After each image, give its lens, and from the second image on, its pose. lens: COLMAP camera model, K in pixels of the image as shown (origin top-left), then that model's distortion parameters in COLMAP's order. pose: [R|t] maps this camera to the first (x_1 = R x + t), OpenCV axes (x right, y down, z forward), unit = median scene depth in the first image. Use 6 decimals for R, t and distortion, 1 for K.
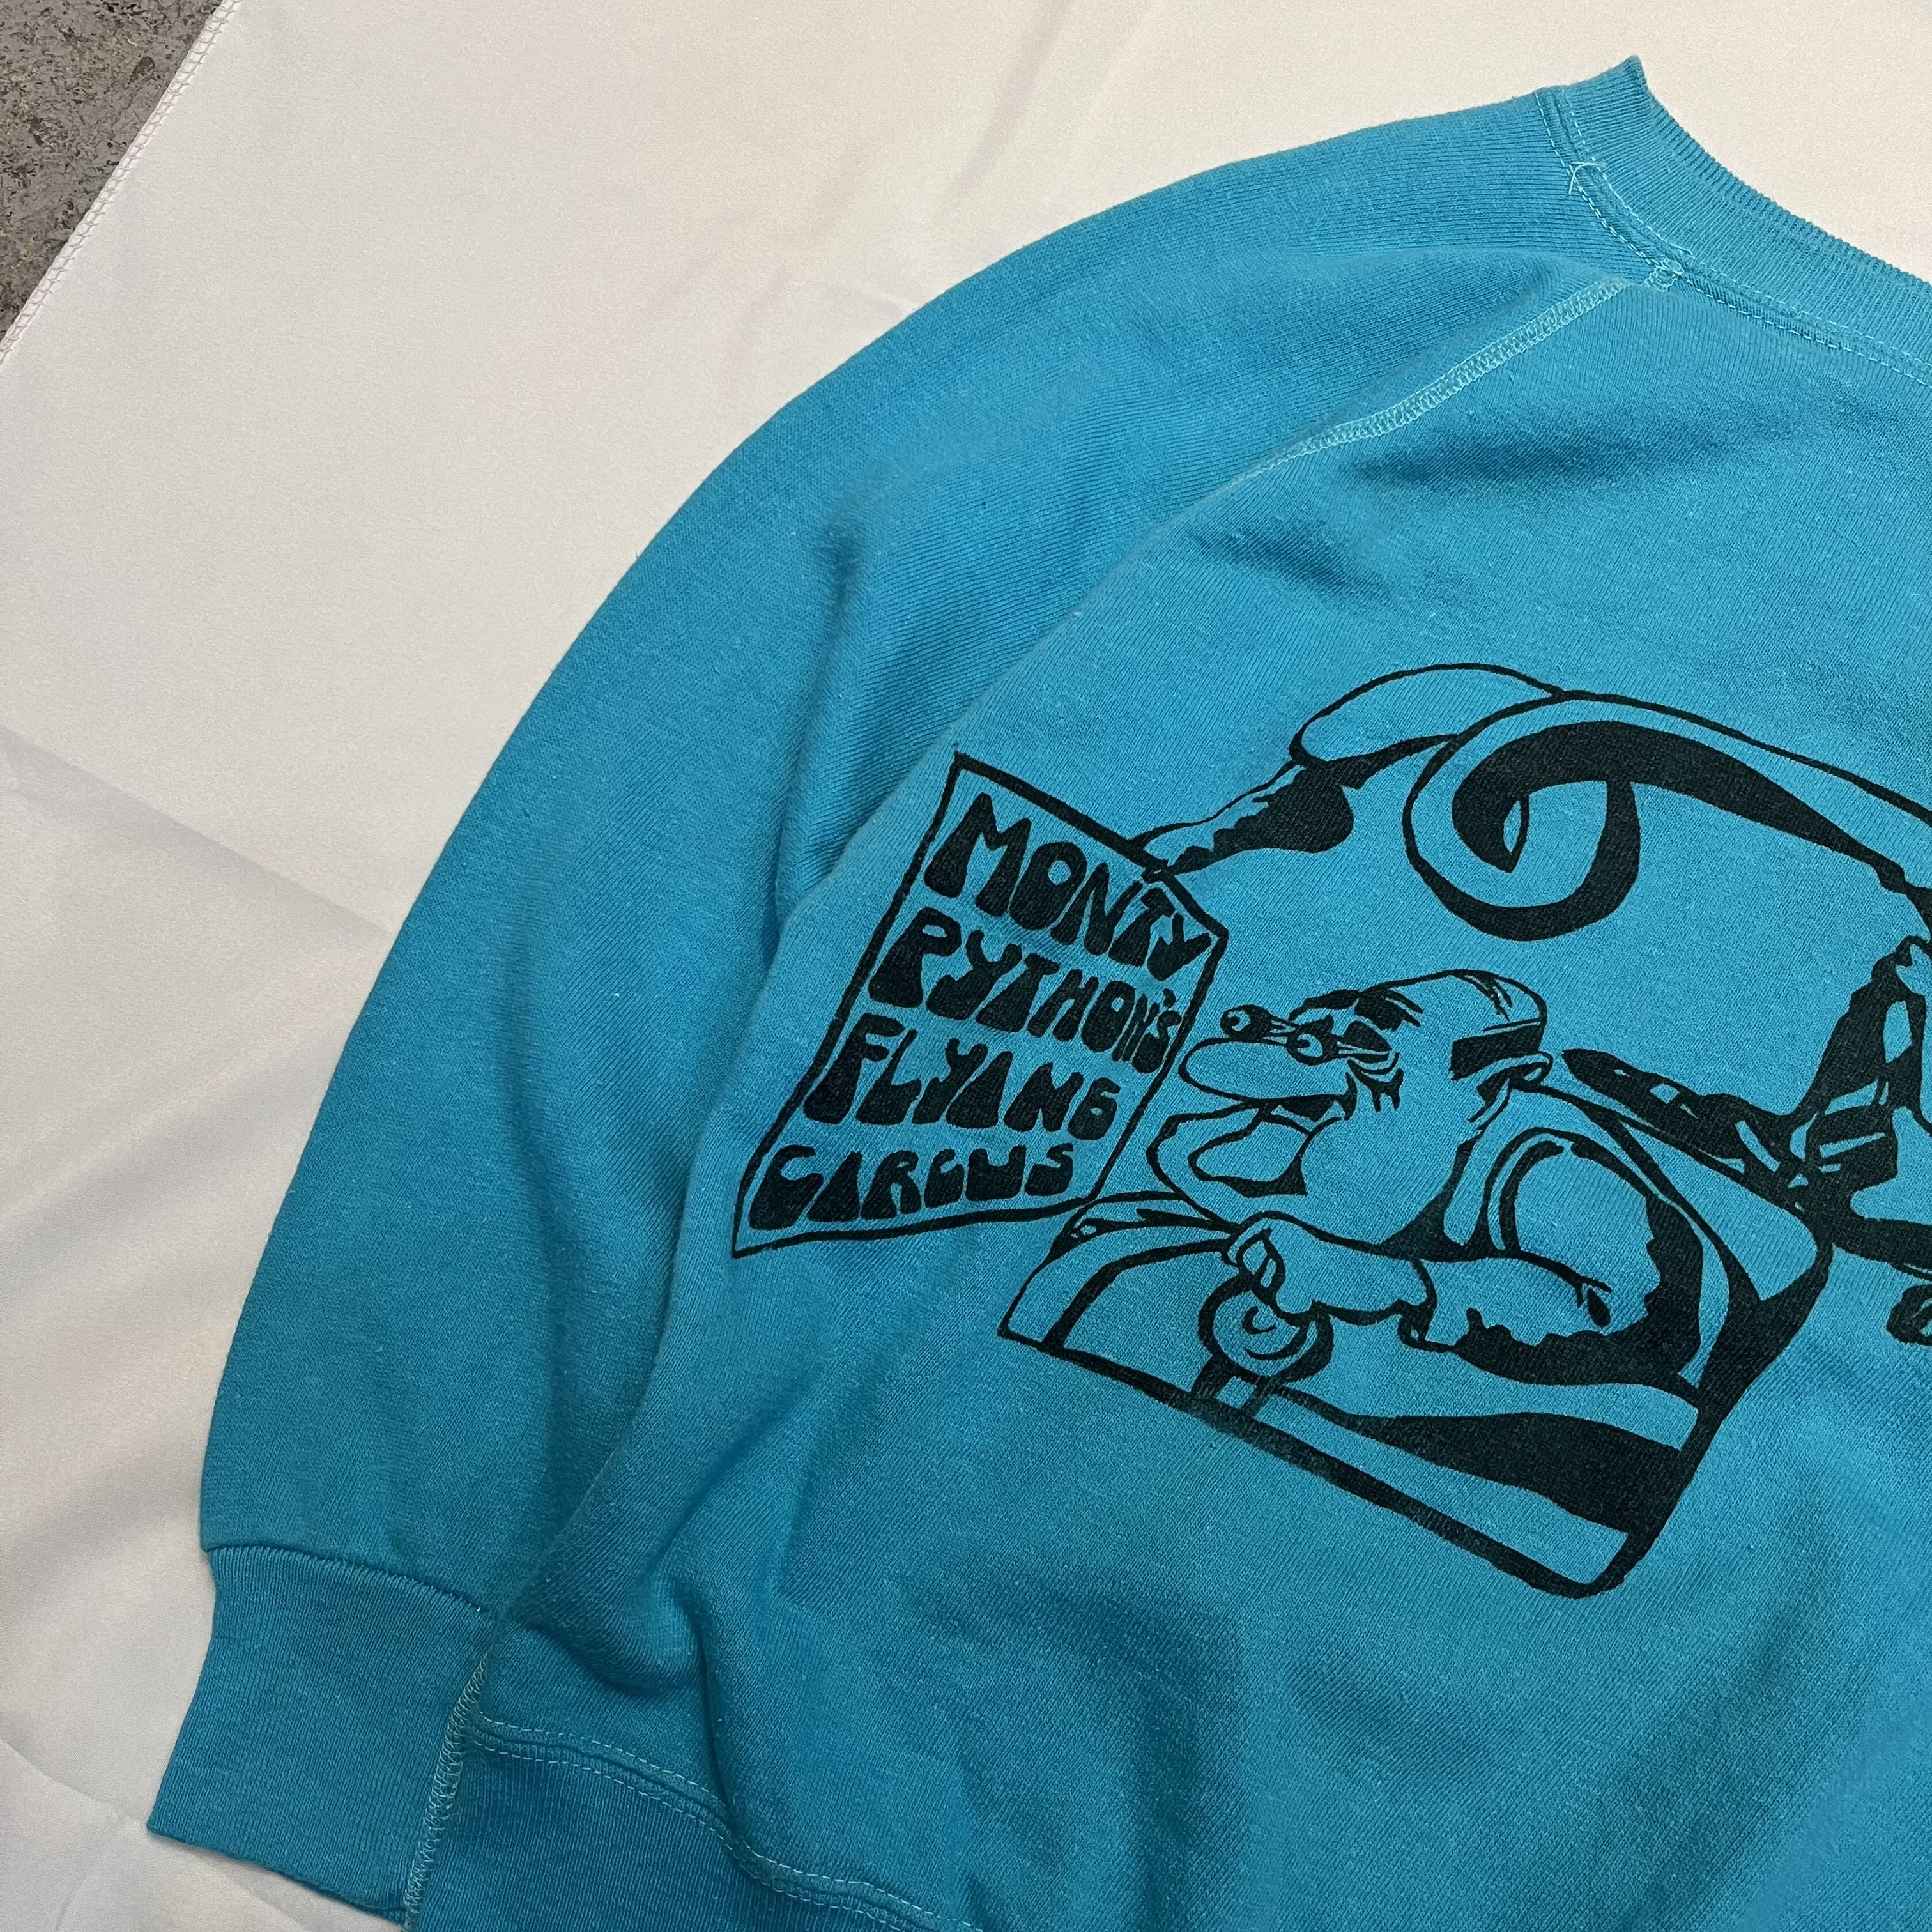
lens RADIAL K [[1891.9, 0, 978.4], [0, 1891.9, 963.6], [0, 0, 1]] dist [0.069023, -0.229777]
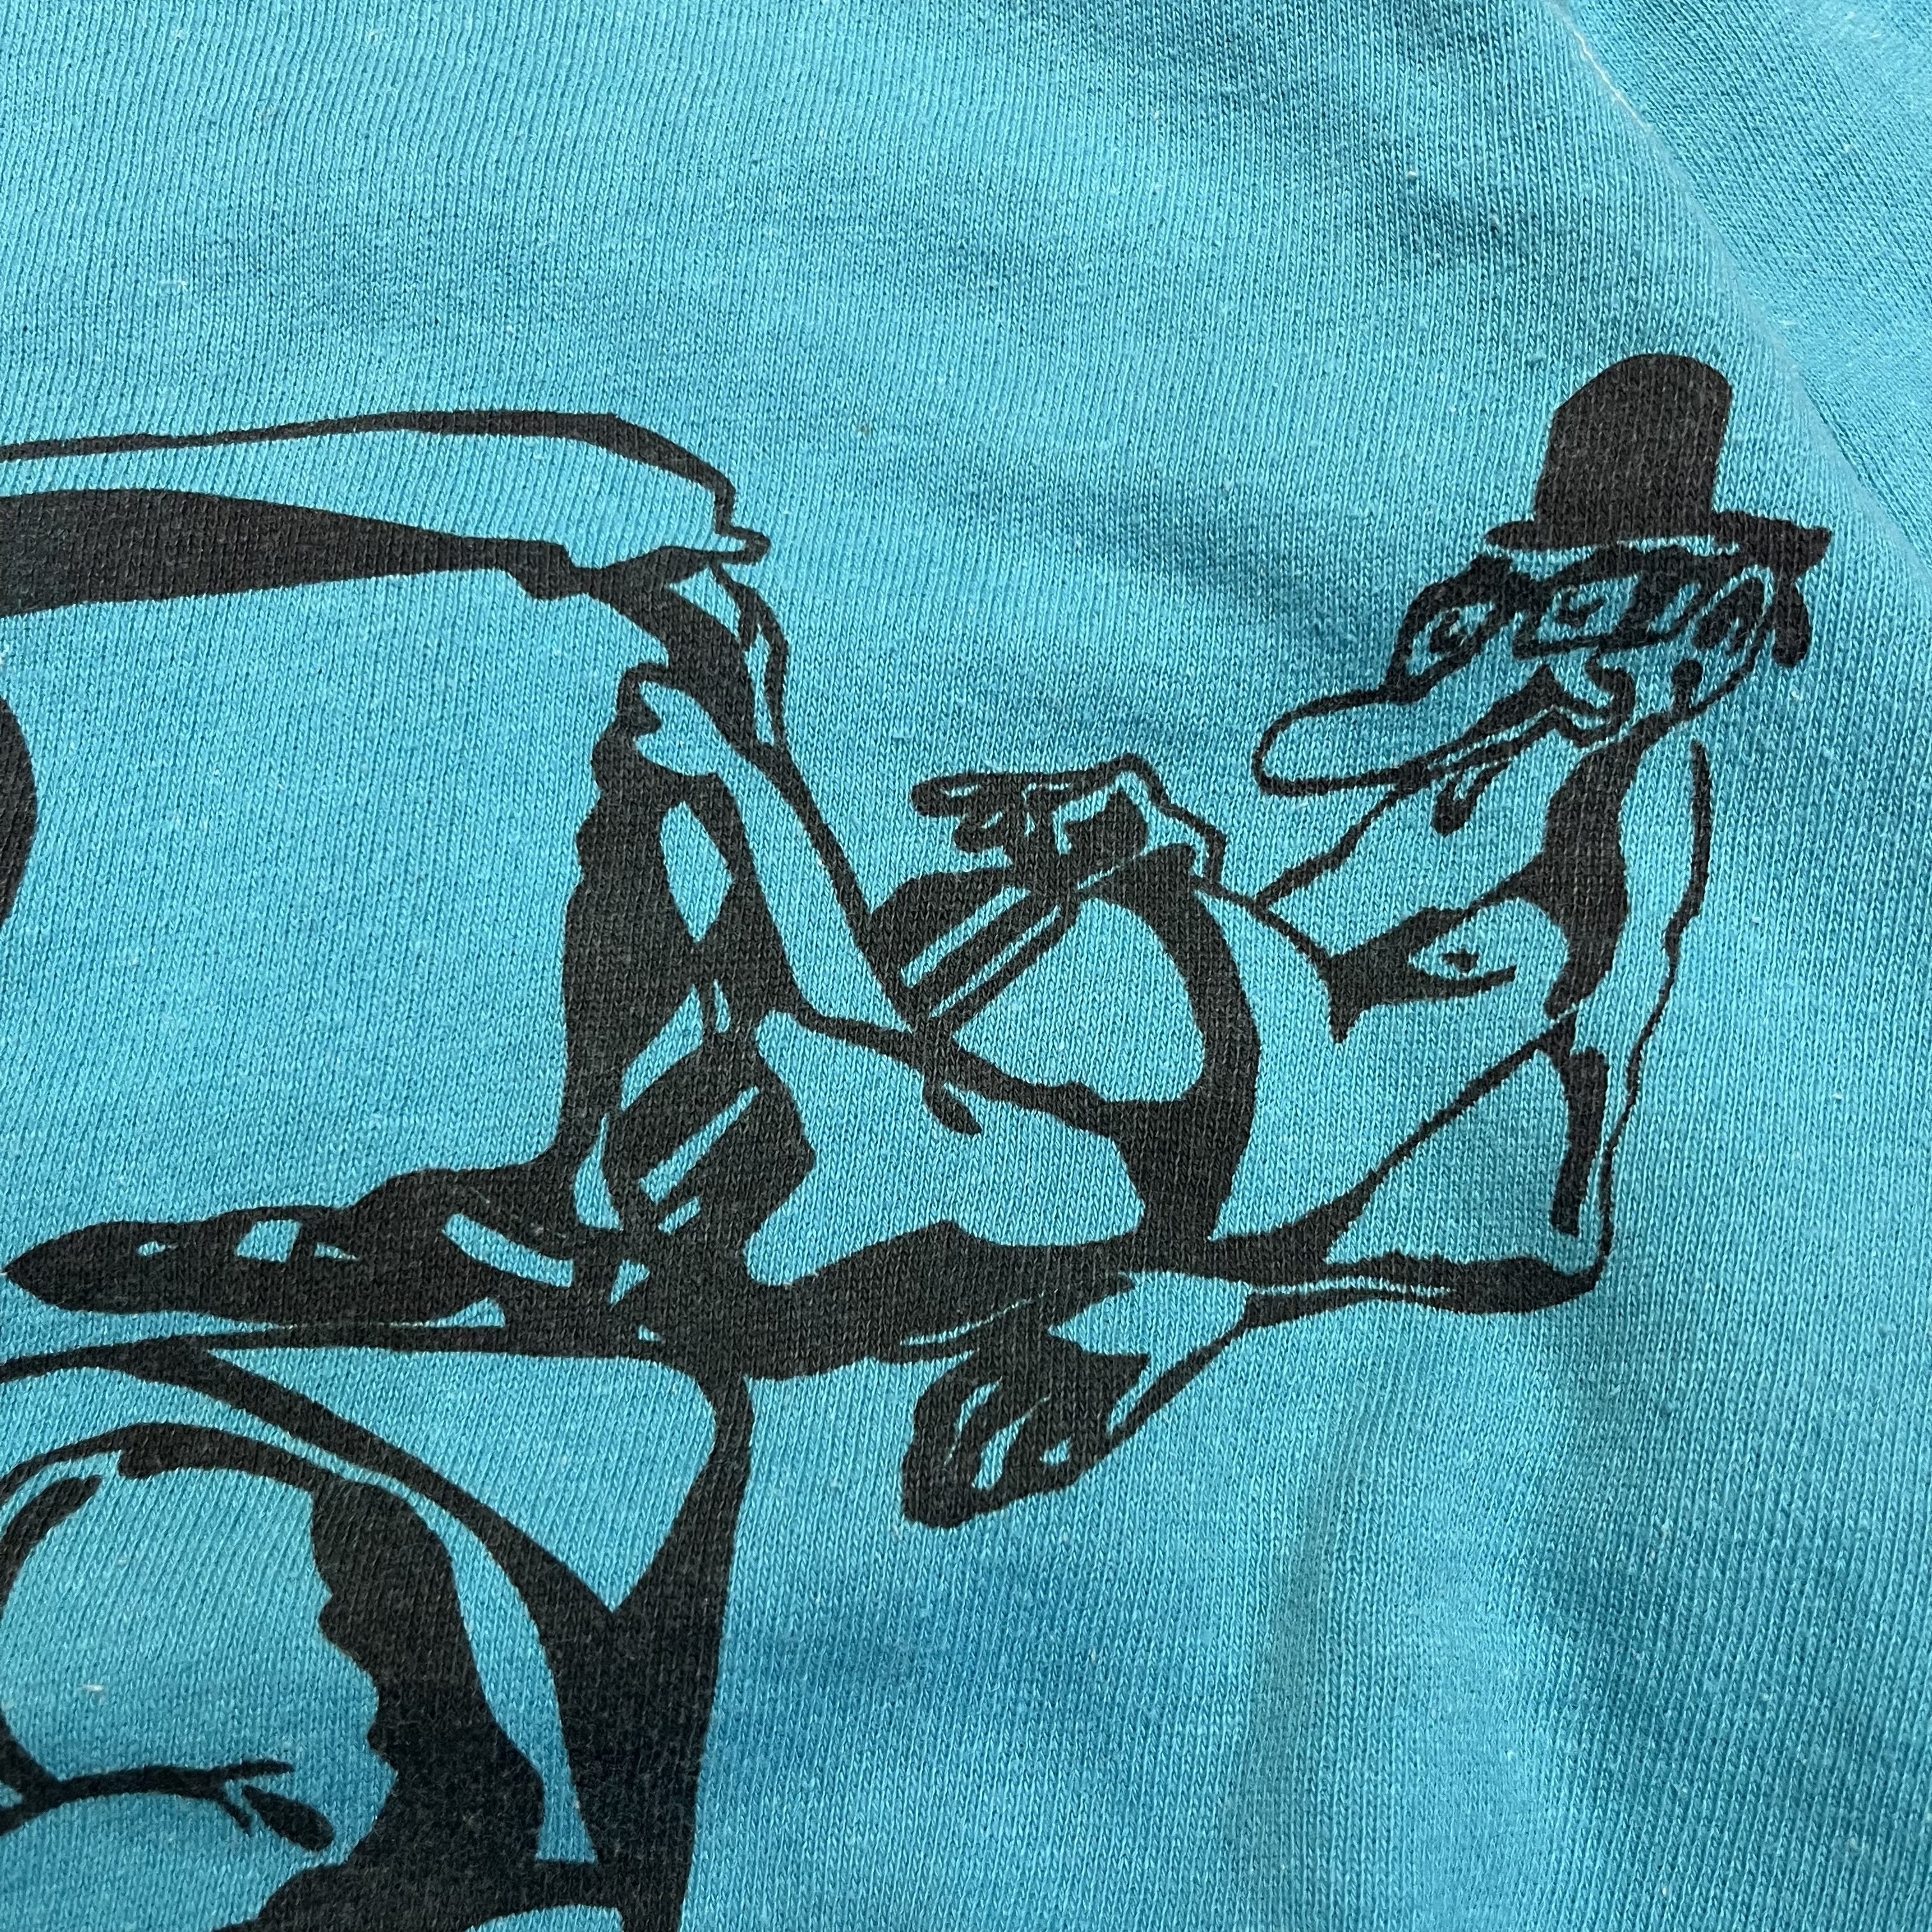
lens RADIAL K [[1930.8, 0, 954.9], [0, 1930.8, 946.7], [0, 0, 1]] dist [0.080287, -0.219605]
pose [[0.867871, -0.458917, 0.190248, 0.444787], [0.466204, 0.884648, 0.007226, 0.078513], [-0.171619, 0.082423, 0.981709, 0.541435]]
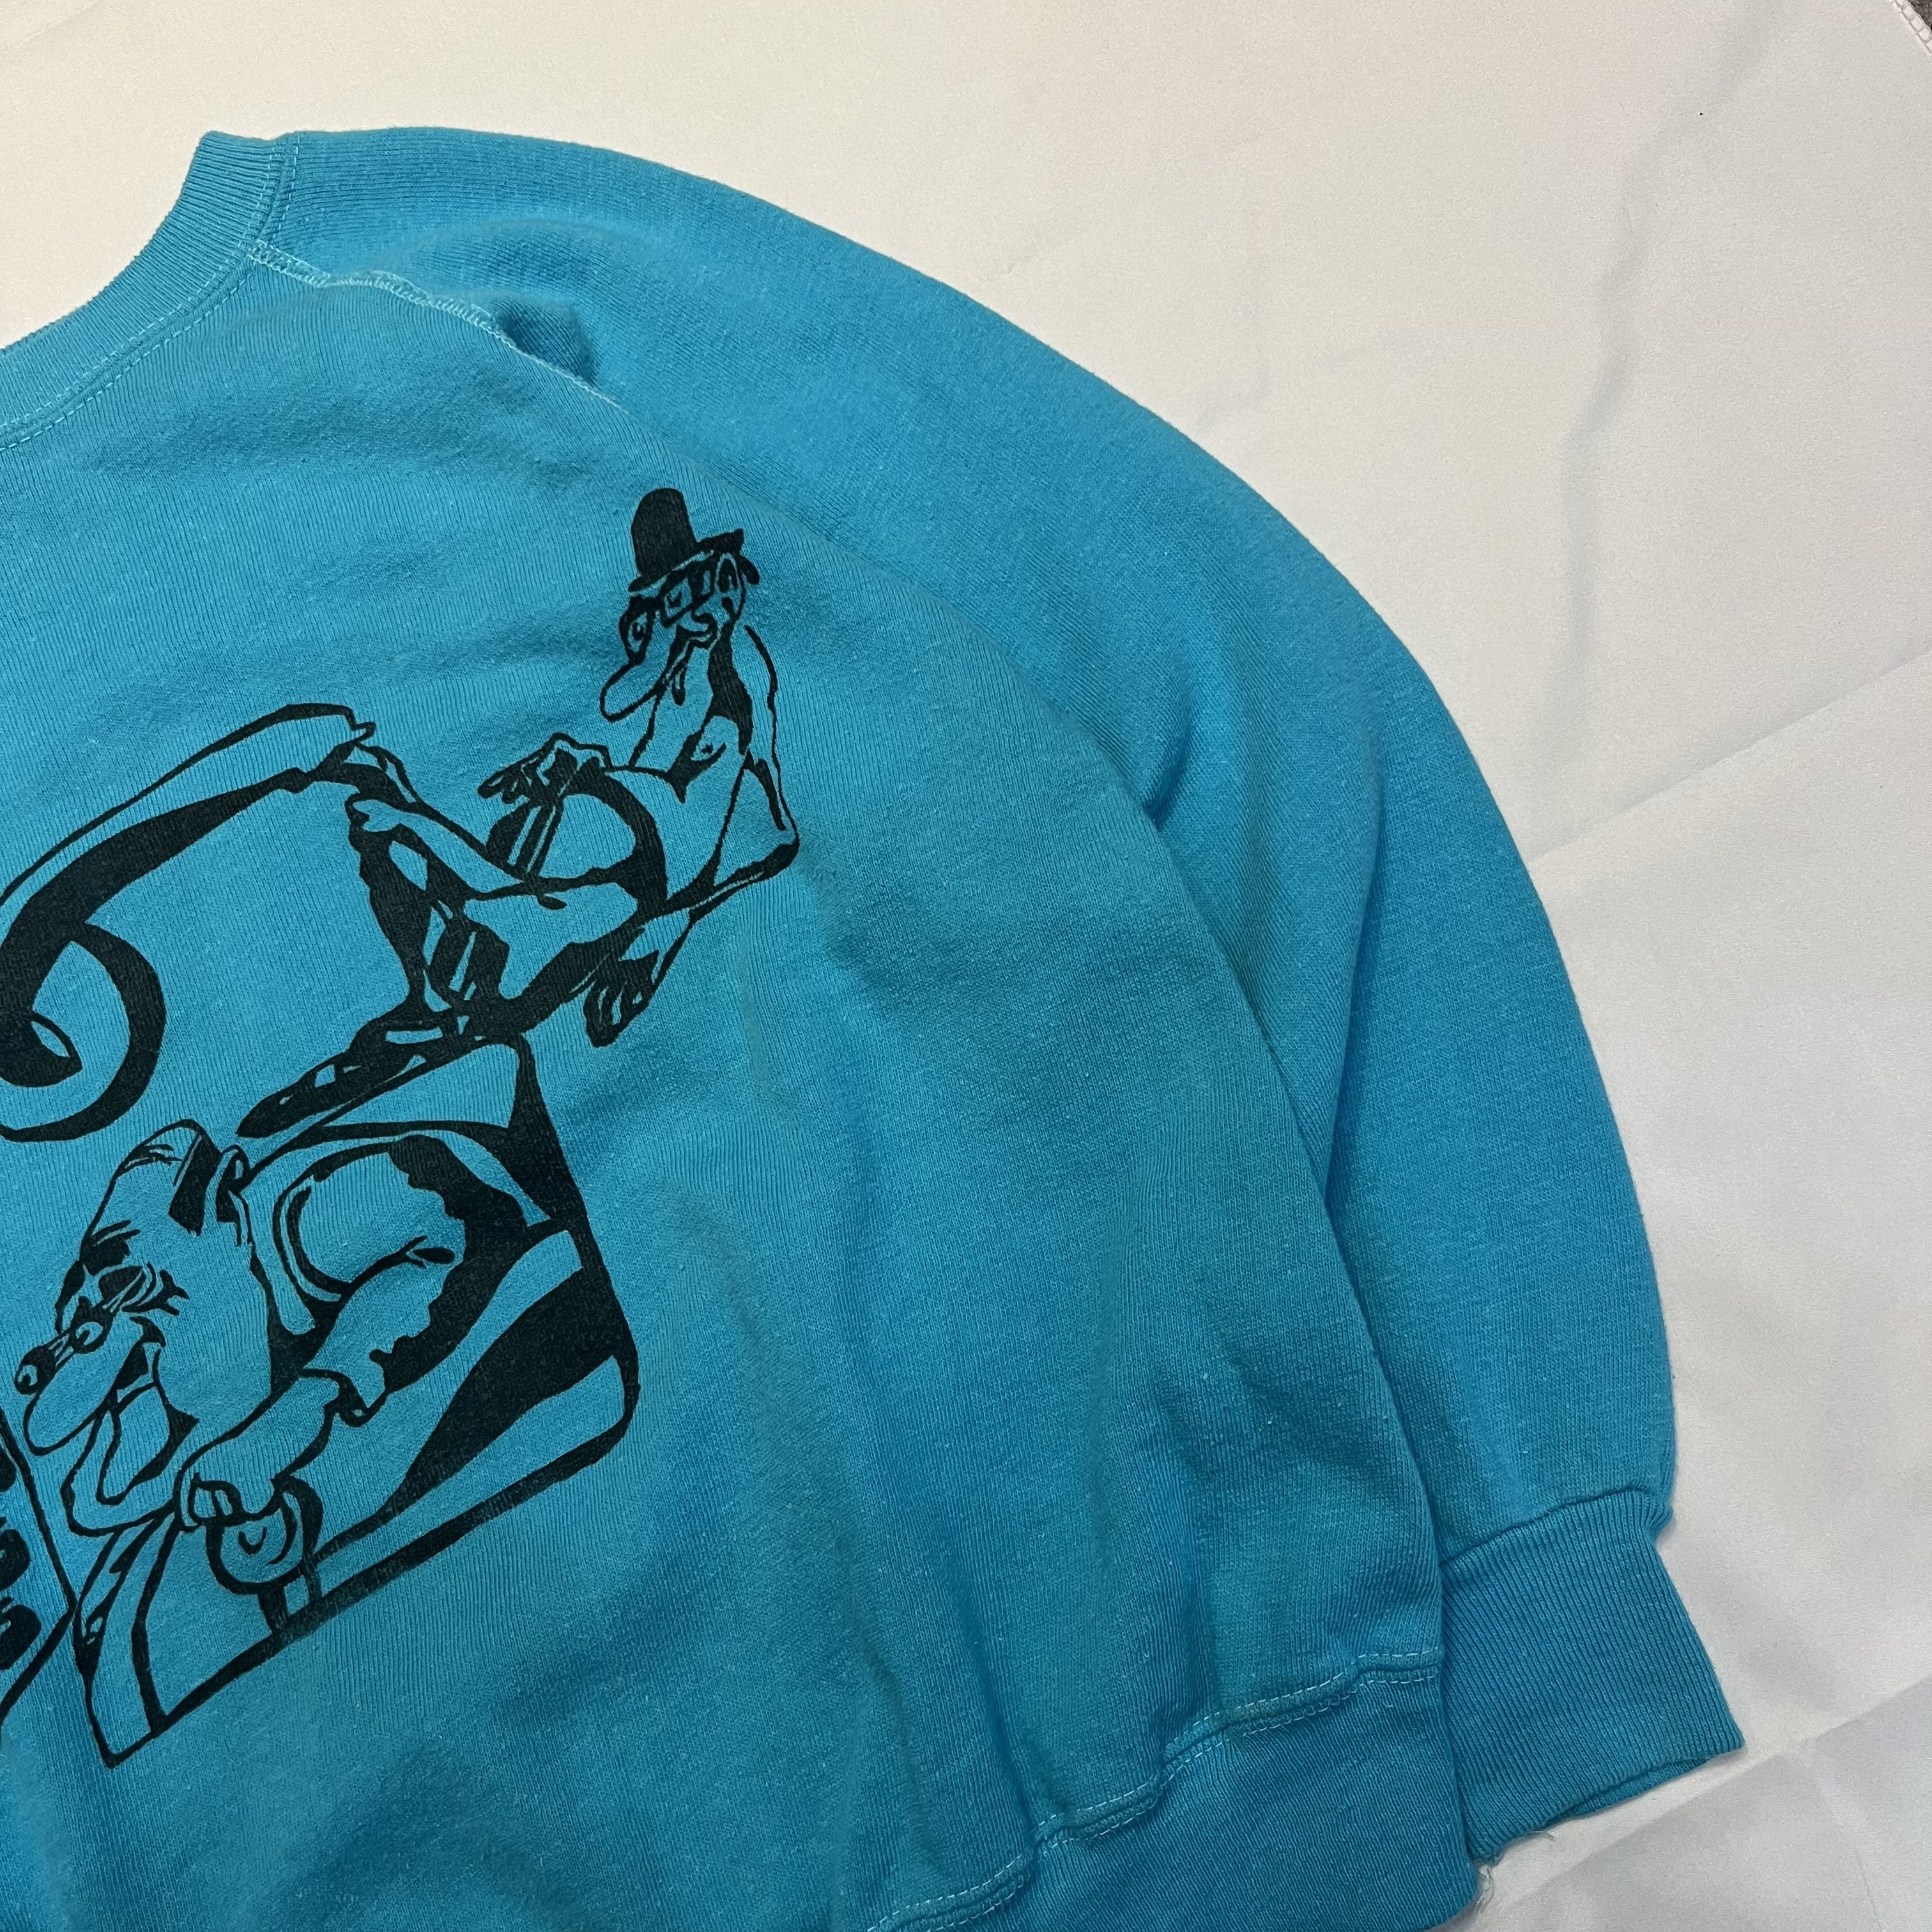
lens RADIAL K [[1854.8, 0, 966.0], [0, 1854.8, 966.0], [0, 0, 1]] dist [0.002273, 0.012405]
pose [[0.548696, -0.821161, 0.156931, 0.447465], [0.822923, 0.563597, 0.071808, 0.254042], [-0.147412, 0.089741, 0.984996, -0.077422]]
